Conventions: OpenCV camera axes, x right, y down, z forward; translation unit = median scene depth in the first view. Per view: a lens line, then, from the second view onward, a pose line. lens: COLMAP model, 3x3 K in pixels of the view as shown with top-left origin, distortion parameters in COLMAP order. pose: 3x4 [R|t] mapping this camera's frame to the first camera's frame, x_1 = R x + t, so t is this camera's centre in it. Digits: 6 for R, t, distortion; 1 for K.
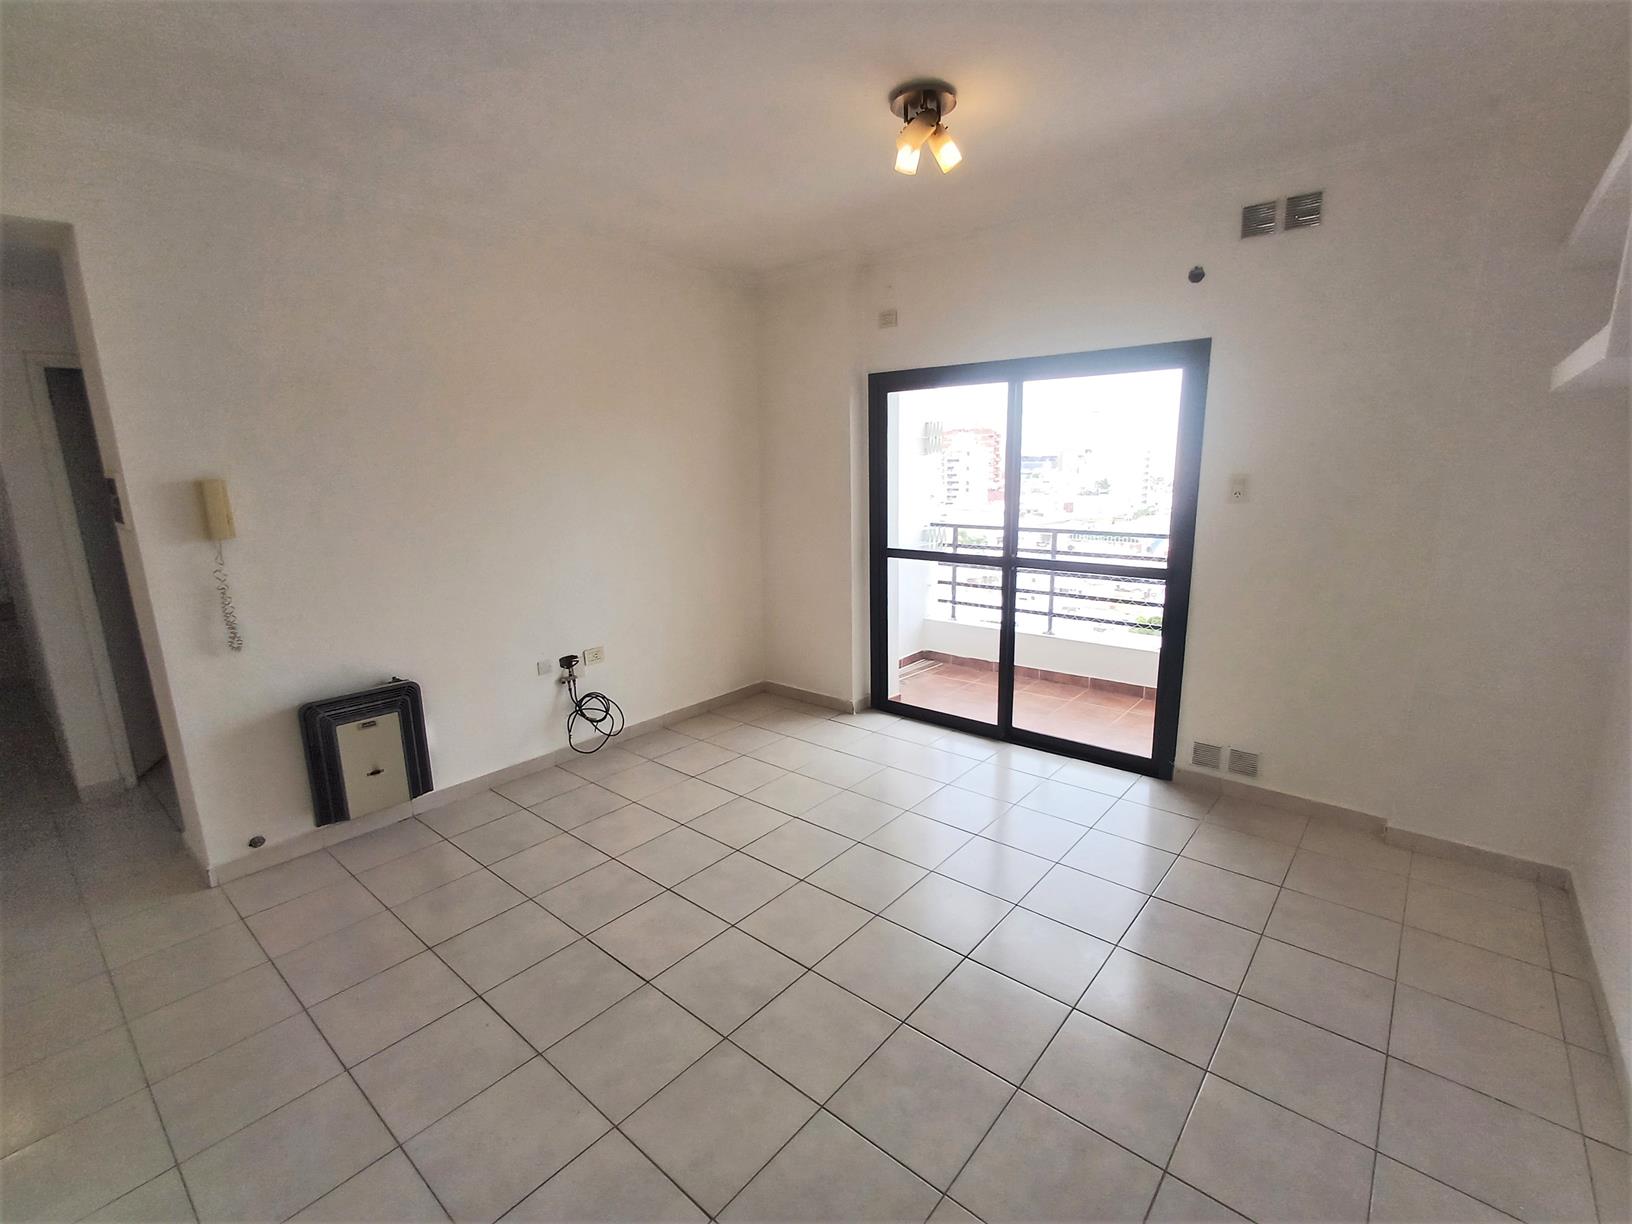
lens RADIAL K [[734.8, 0, 829.5], [0, 734.8, 617.4], [0, 0, 1]] dist [-0.002679, -0.006174]
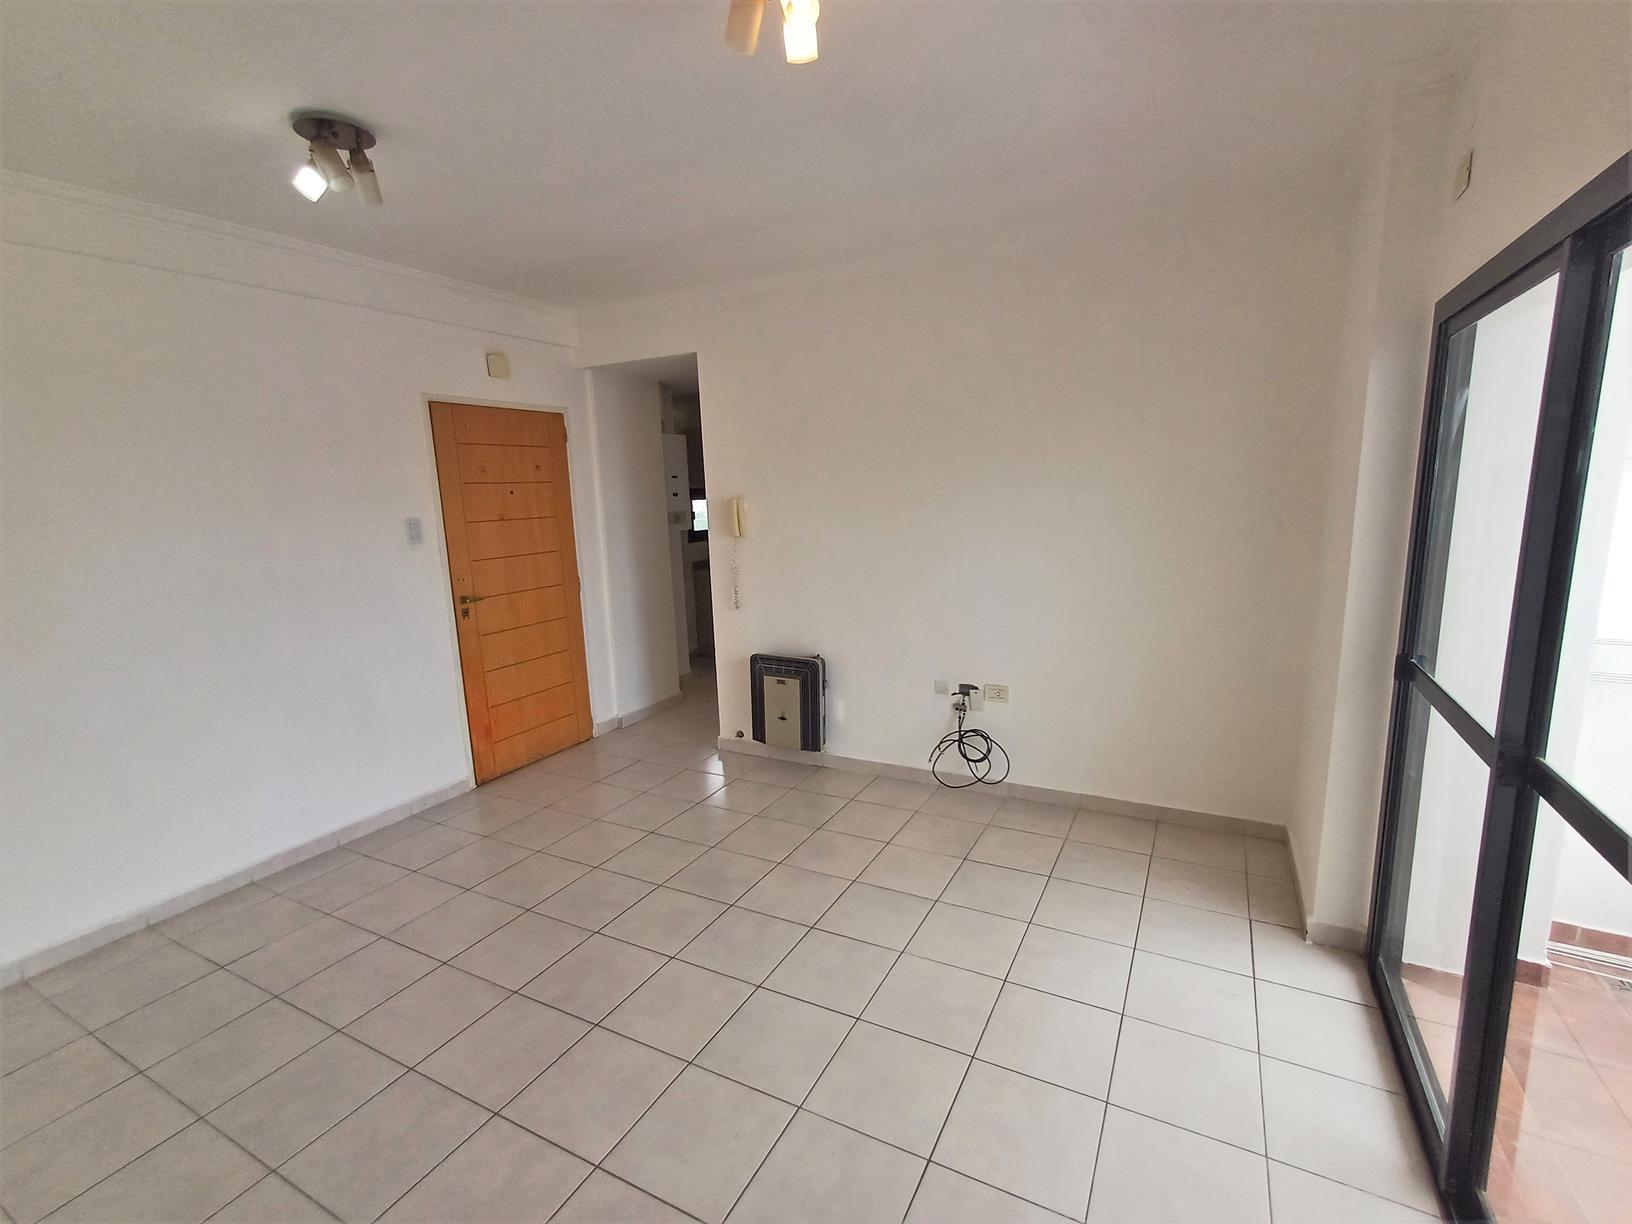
lens RADIAL K [[734.8, 0, 829.5], [0, 734.8, 617.4], [0, 0, 1]] dist [-0.002679, -0.006174]
pose [[0.215903, 0.184260, -0.958871, 0.597277], [-0.178185, 0.972978, 0.146850, -0.165478], [0.960019, 0.139151, 0.242901, 0.670996]]
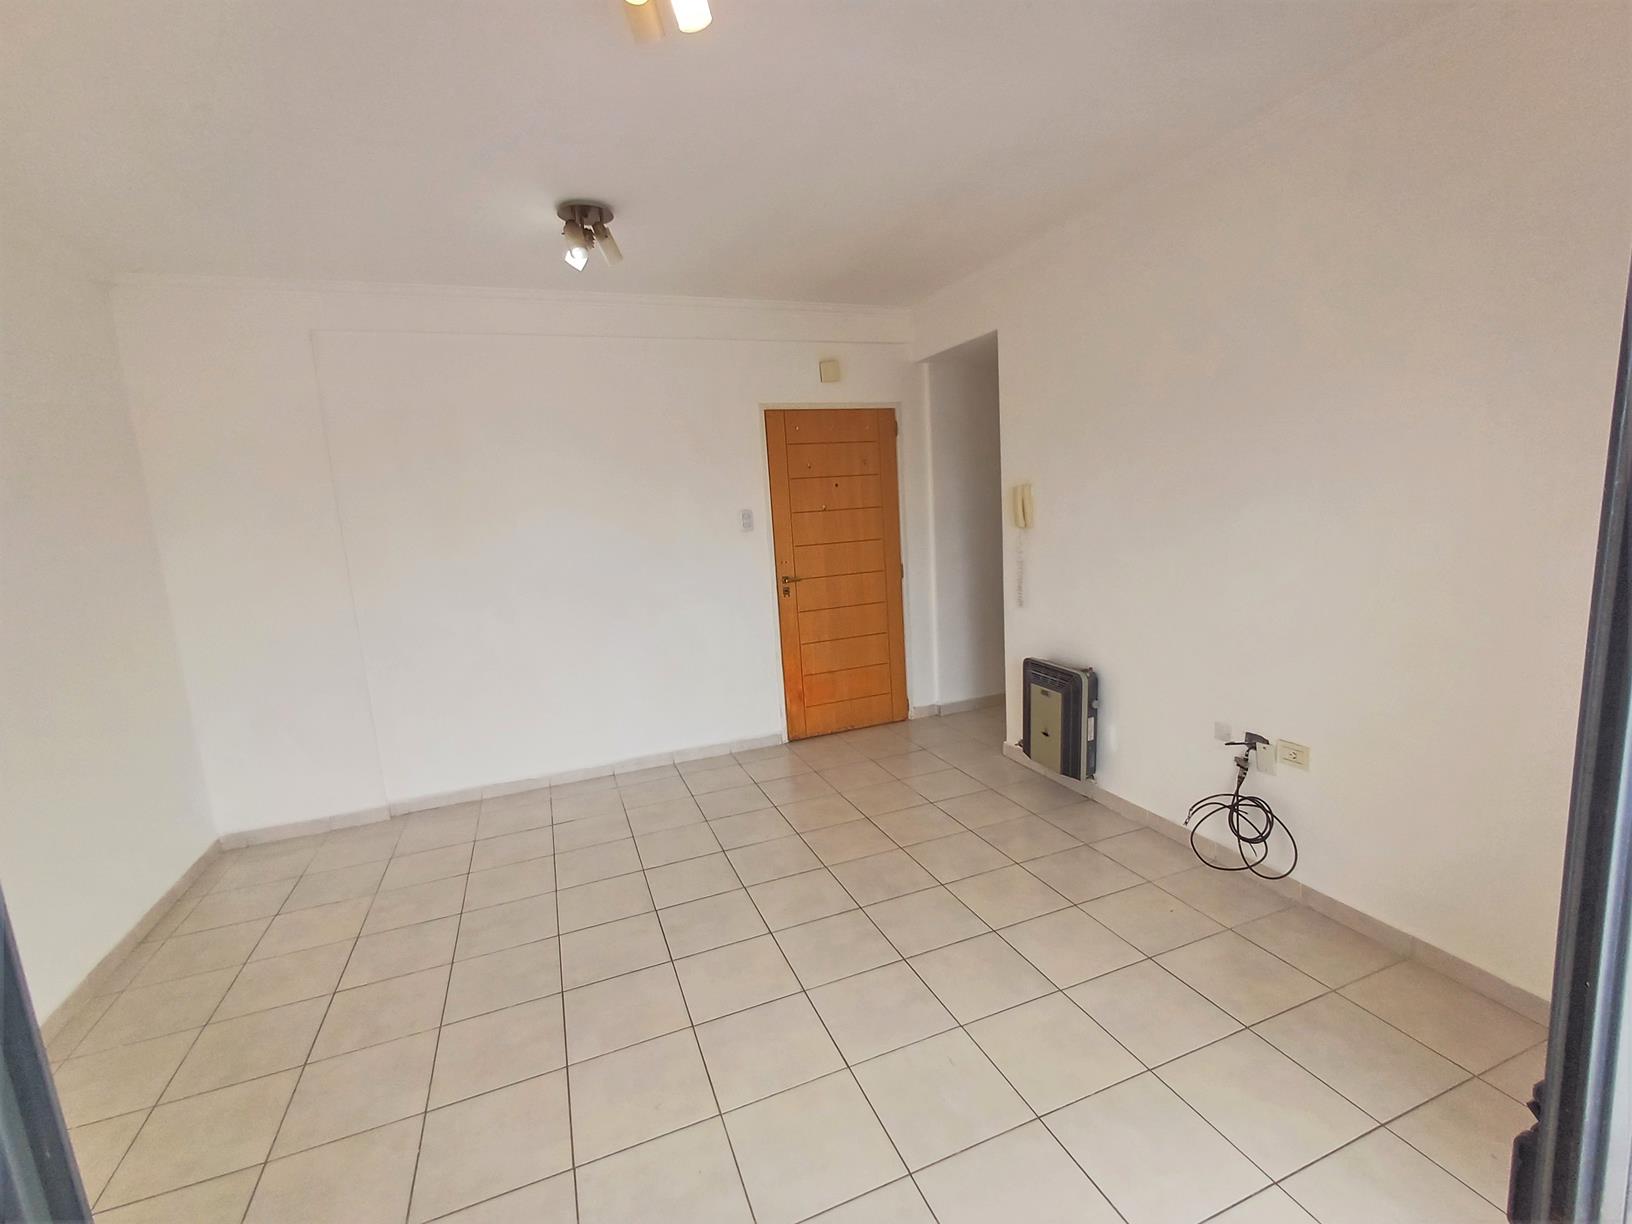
lens RADIAL K [[734.8, 0, 829.5], [0, 734.8, 617.4], [0, 0, 1]] dist [-0.002679, -0.006174]
pose [[-0.474468, 0.186529, -0.860283, 0.486847], [-0.115603, 0.955624, 0.270959, -0.228812], [0.872649, 0.228012, -0.431849, 1.068932]]
